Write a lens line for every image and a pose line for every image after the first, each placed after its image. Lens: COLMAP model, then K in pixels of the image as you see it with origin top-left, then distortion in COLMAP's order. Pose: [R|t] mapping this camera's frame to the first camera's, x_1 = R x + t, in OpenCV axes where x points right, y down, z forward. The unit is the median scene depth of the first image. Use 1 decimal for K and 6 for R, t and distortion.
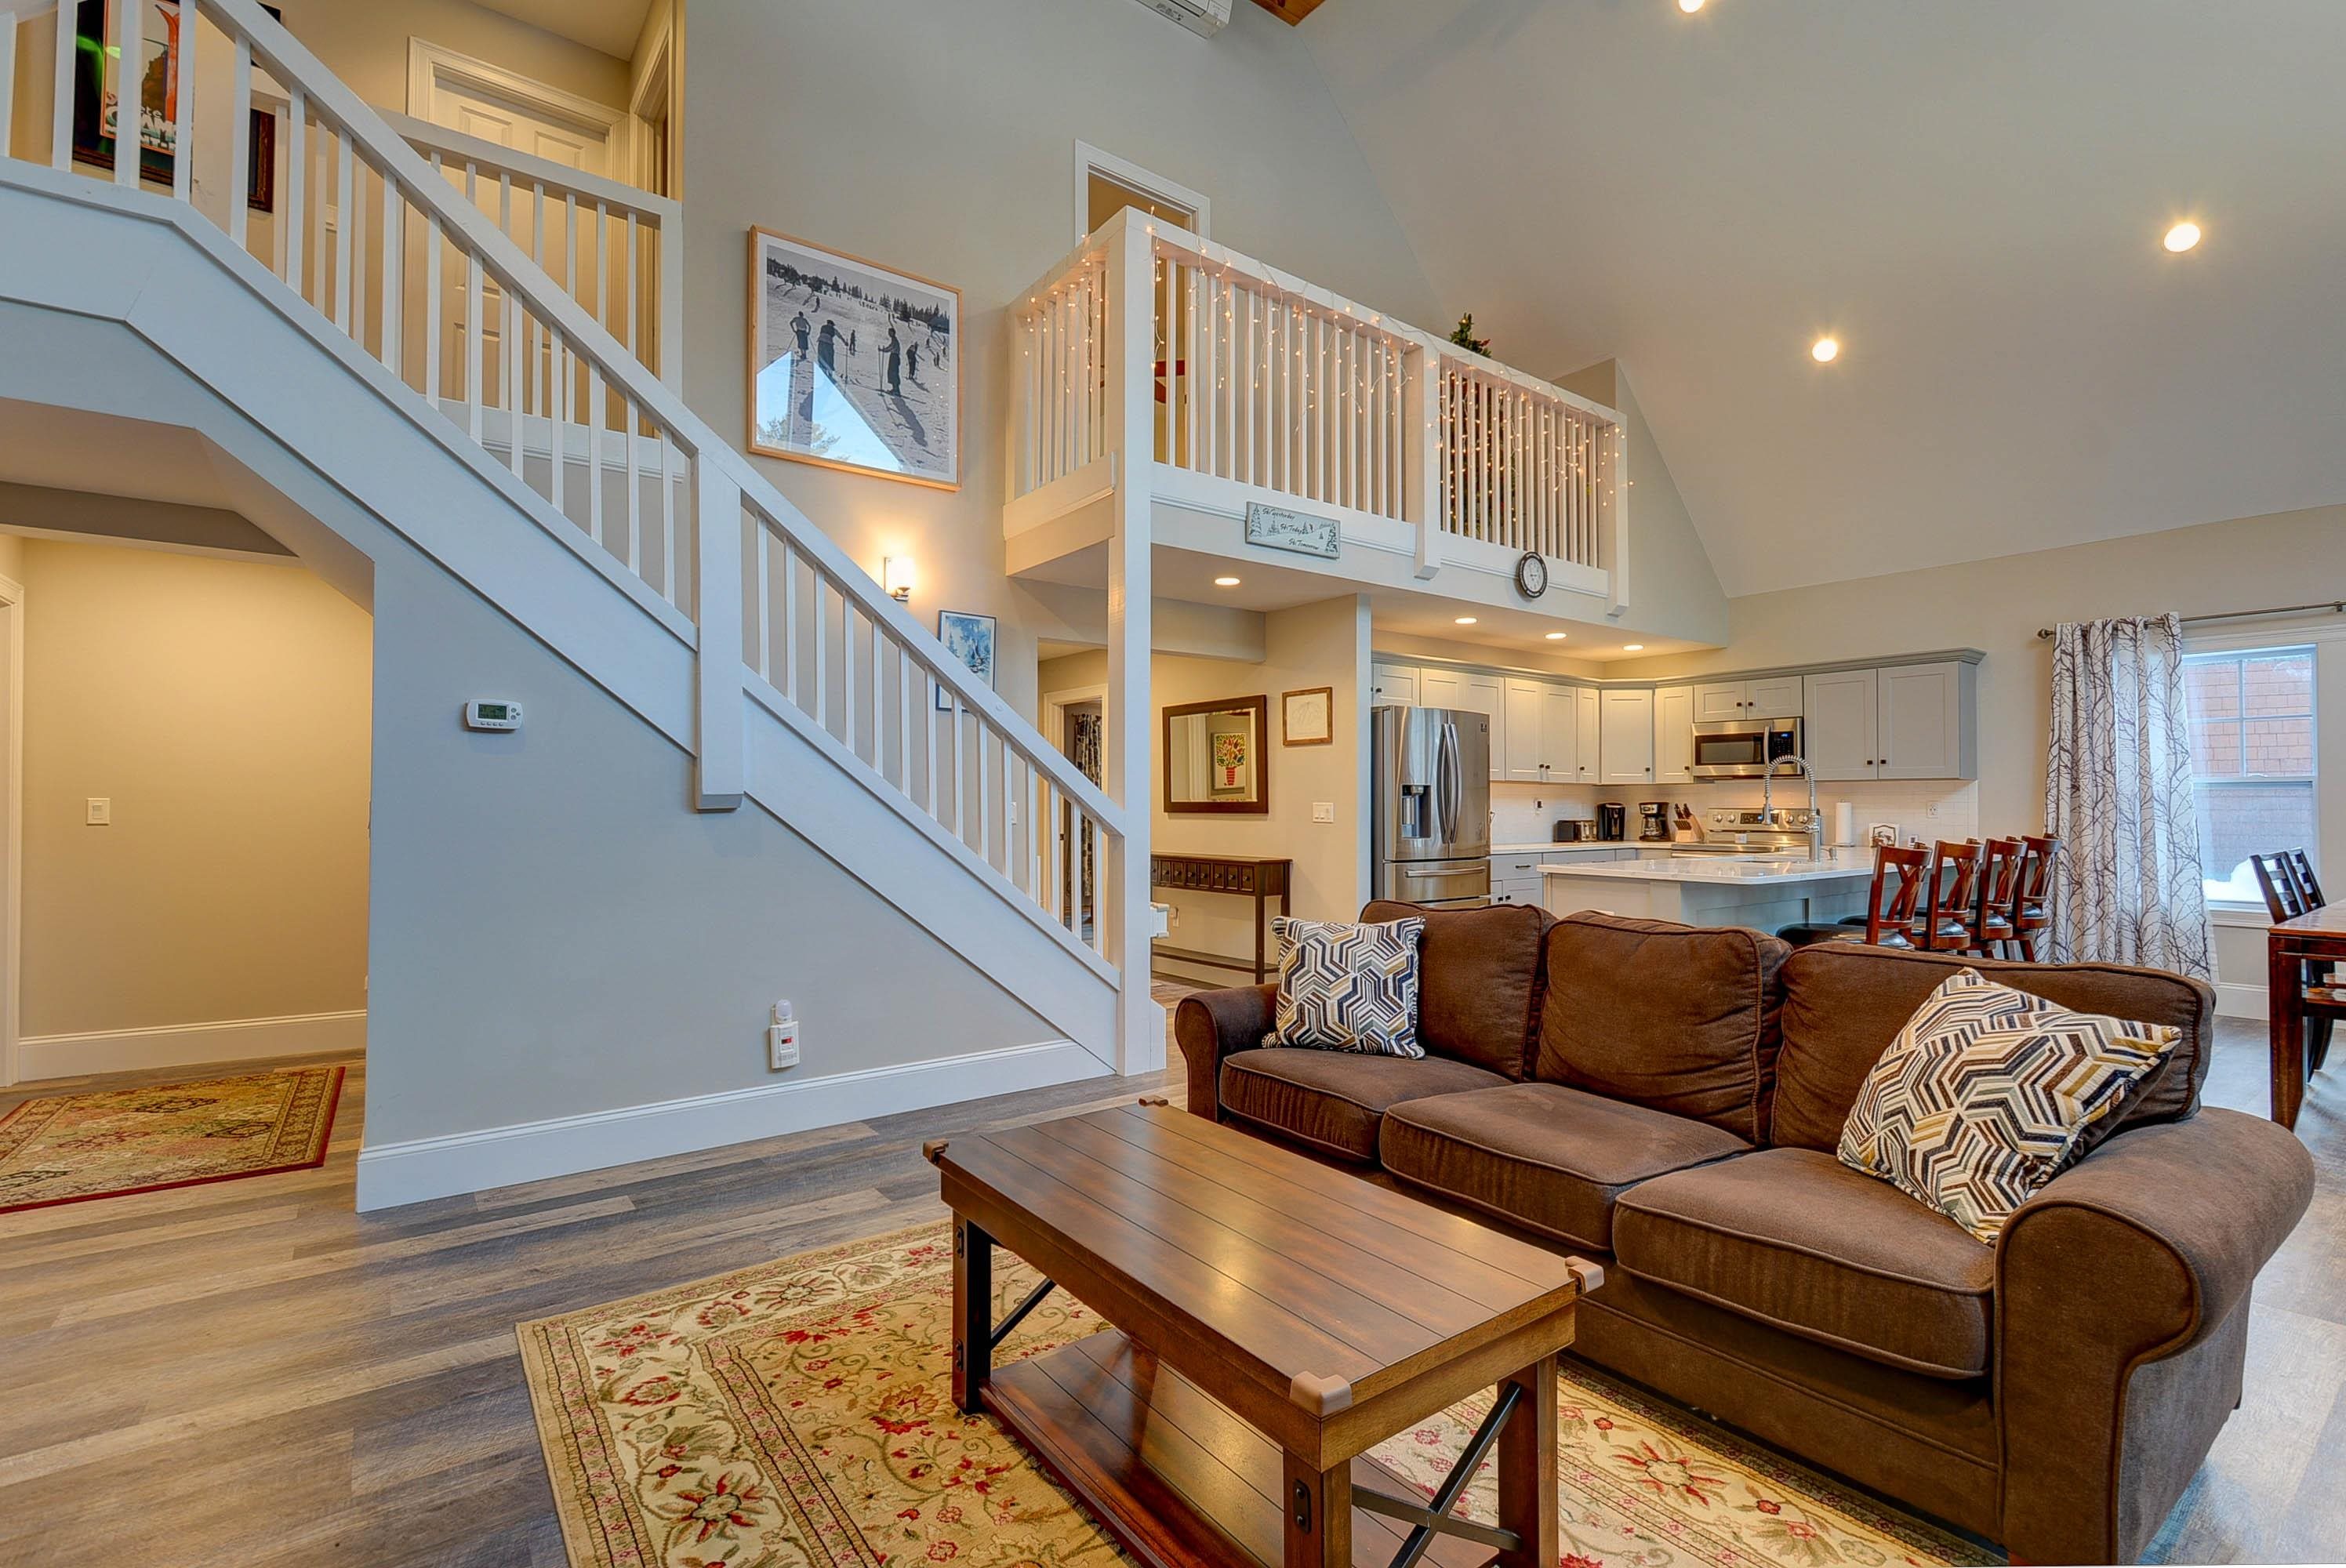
lens RADIAL K [[1037.7, 0, 1151.2], [0, 1037.7, 780.1], [0, 0, 1]] dist [0.002985, -0.000101]
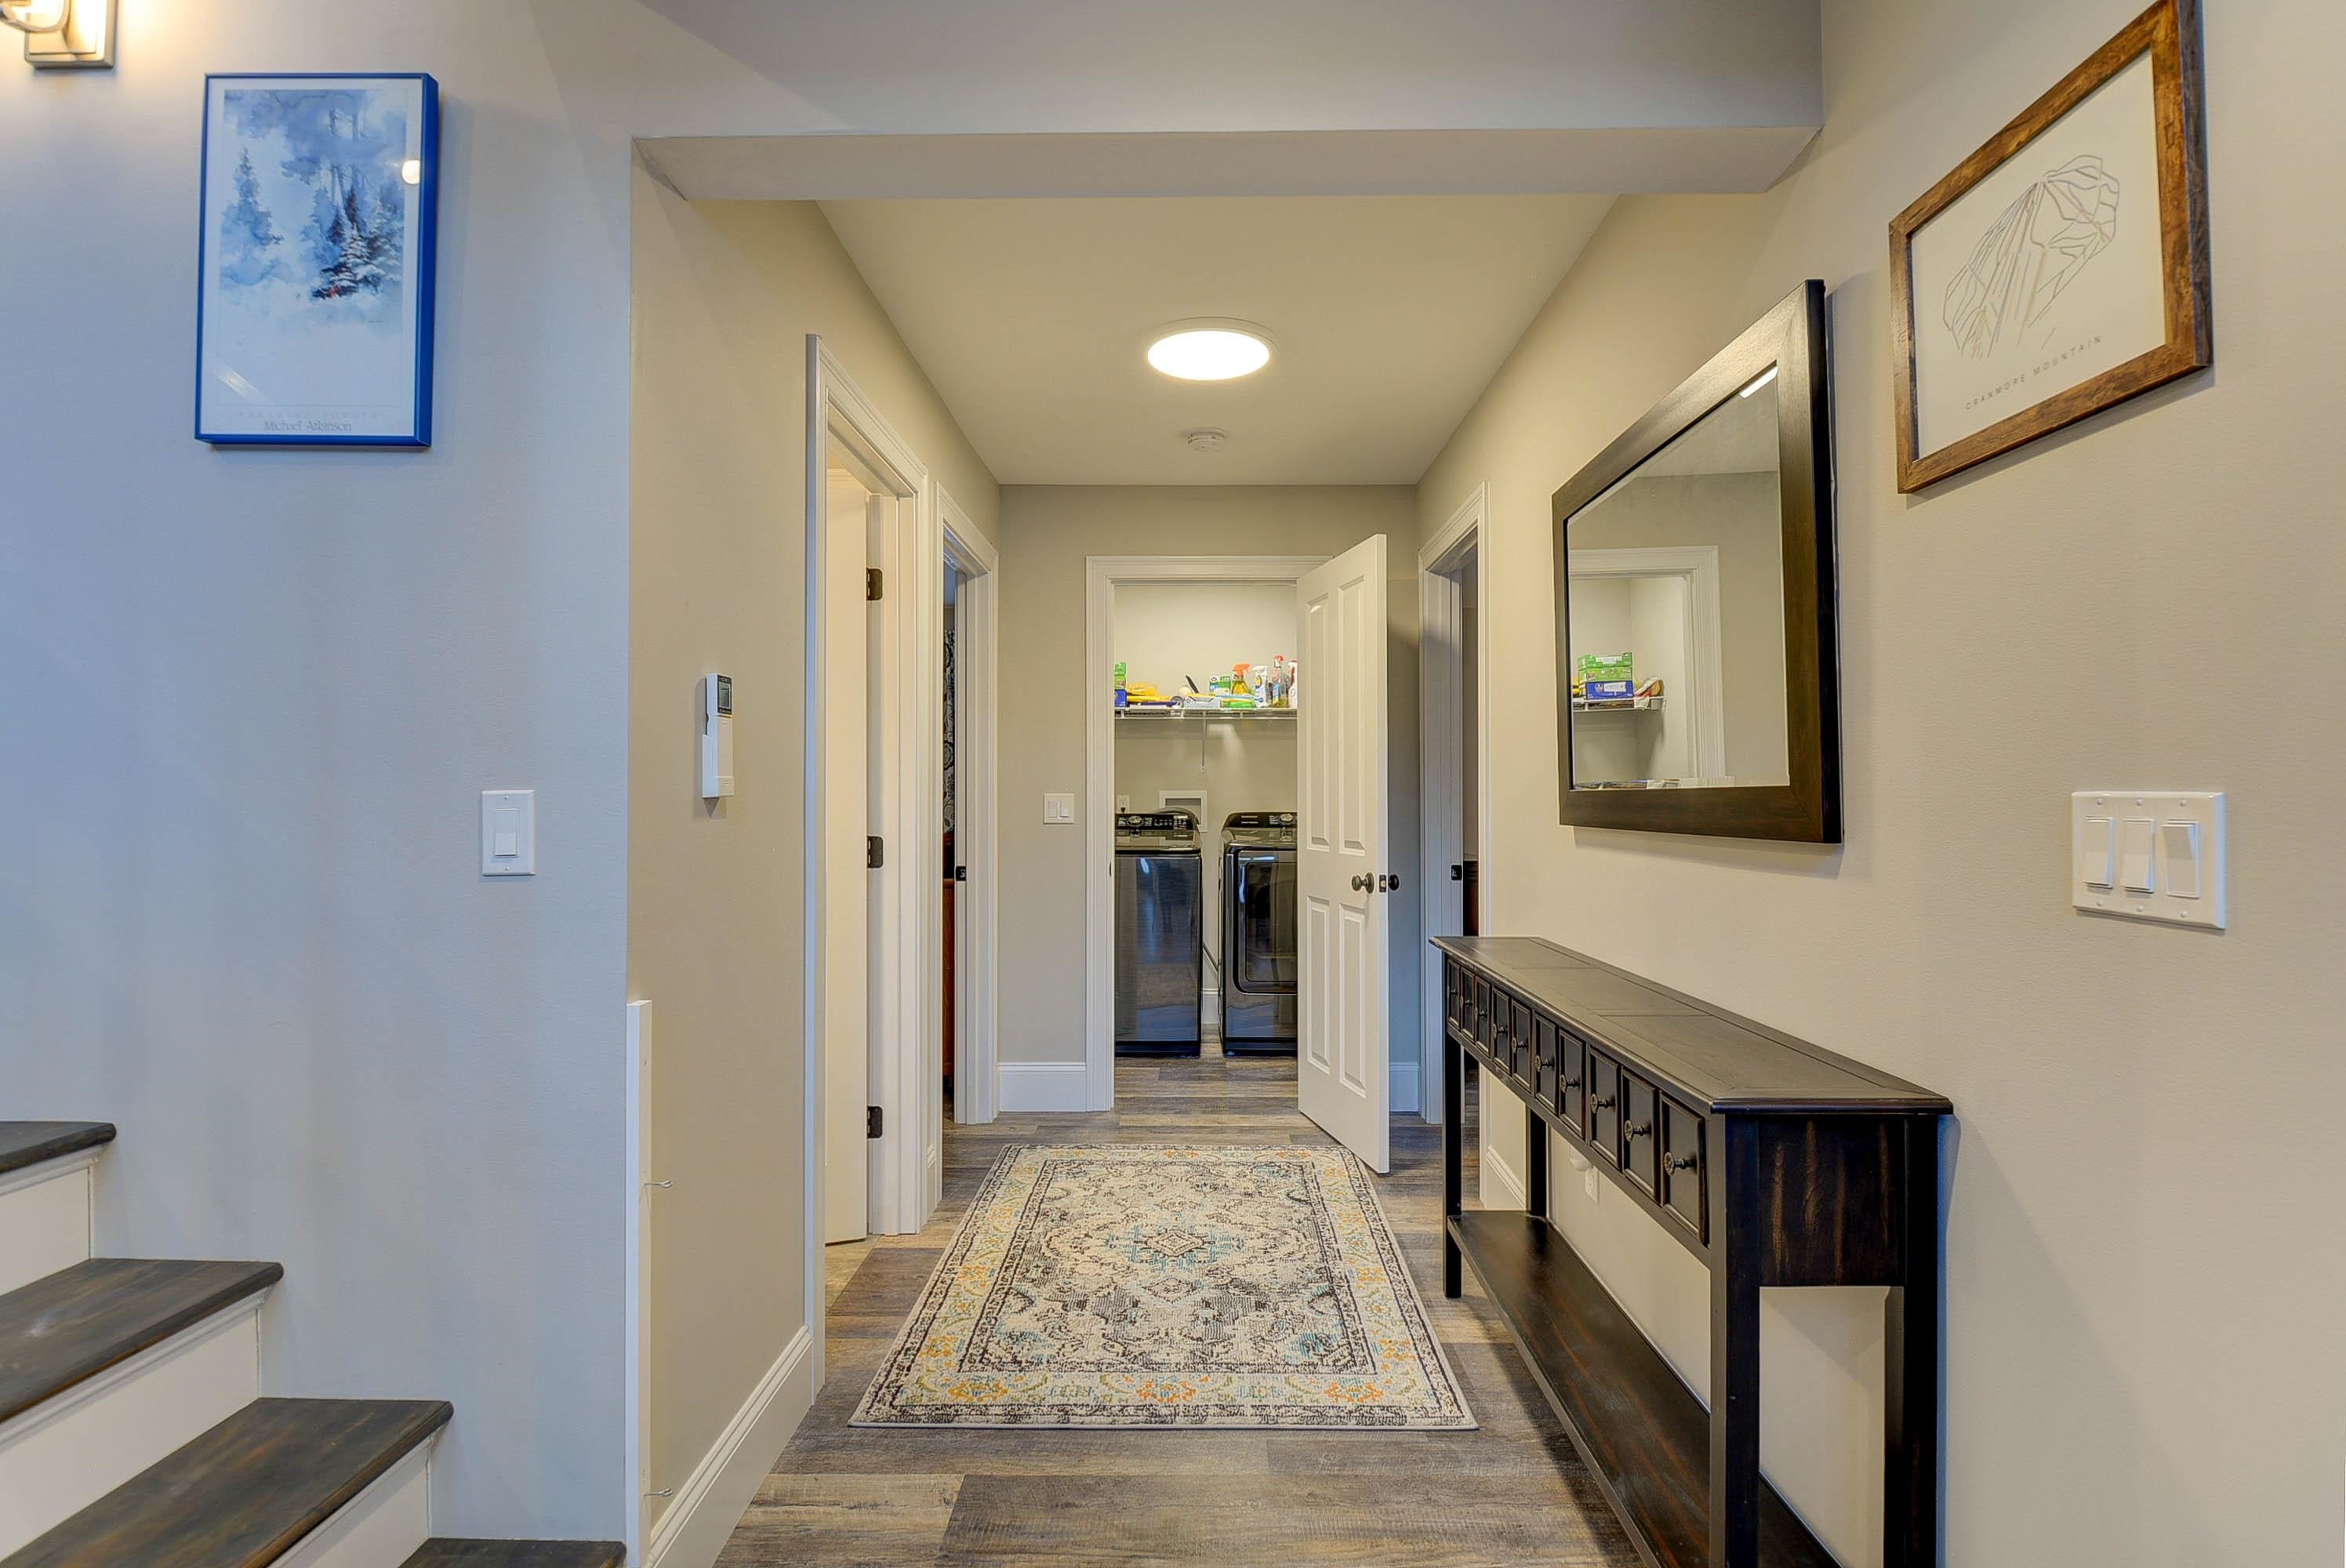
lens RADIAL K [[1097.1, 0, 1173.0], [0, 1097.1, 784.0], [0, 0, 1]] dist [0.000093, -0.000083]
pose [[0.792914, -0.001623, -0.609332, 0.147883], [0.010322, 0.999889, 0.010768, 0.017350], [0.609246, -0.014828, 0.792842, 0.766915]]
